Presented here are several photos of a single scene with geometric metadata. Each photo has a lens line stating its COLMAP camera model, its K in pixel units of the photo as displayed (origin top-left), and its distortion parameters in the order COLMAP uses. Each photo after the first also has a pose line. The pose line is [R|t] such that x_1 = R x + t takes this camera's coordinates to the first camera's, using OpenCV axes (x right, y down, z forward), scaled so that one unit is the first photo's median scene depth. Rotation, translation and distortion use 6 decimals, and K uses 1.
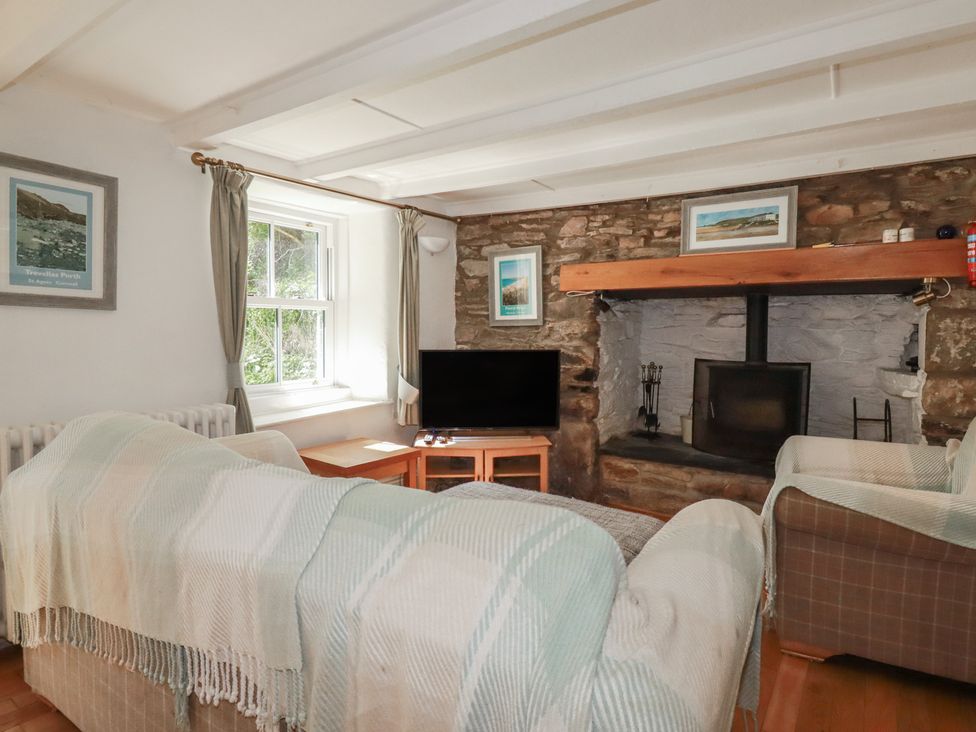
lens RADIAL K [[541.7, 0, 488.0], [0, 541.7, 366.0], [0, 0, 1]] dist [-0.001144, -0.002835]
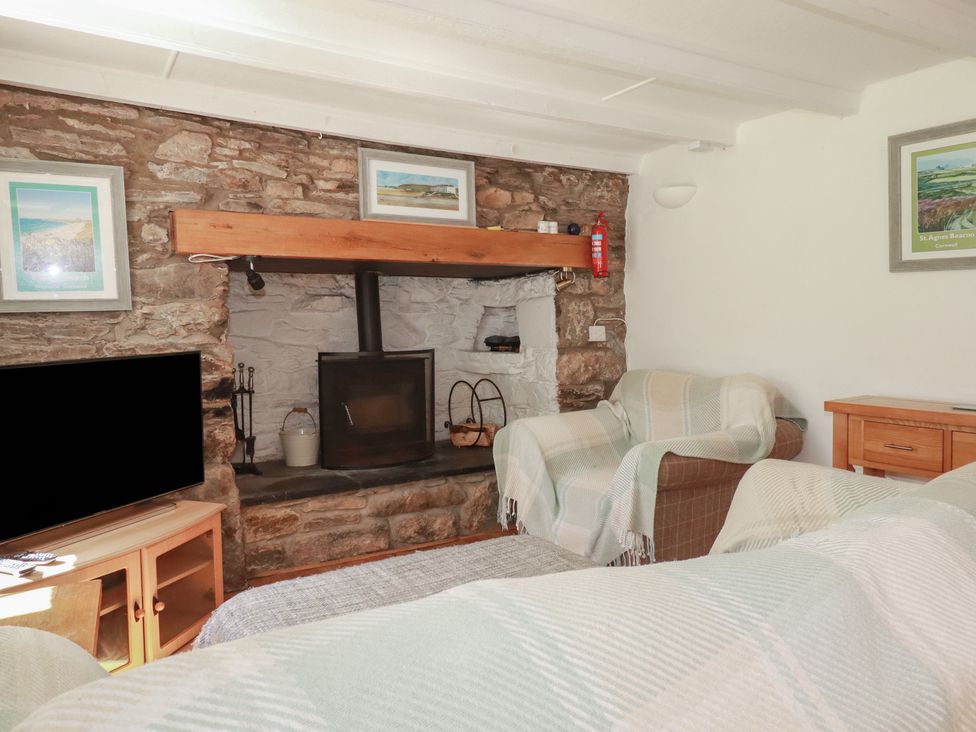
lens RADIAL K [[737.8, 0, 488.0], [0, 737.8, 366.0], [0, 0, 1]] dist [0.004572, -0.007129]
pose [[0.372833, -0.074167, 0.924930, -0.537677], [0.074917, 0.995952, 0.049664, -0.031504], [-0.924869, 0.050777, 0.376880, 0.419662]]
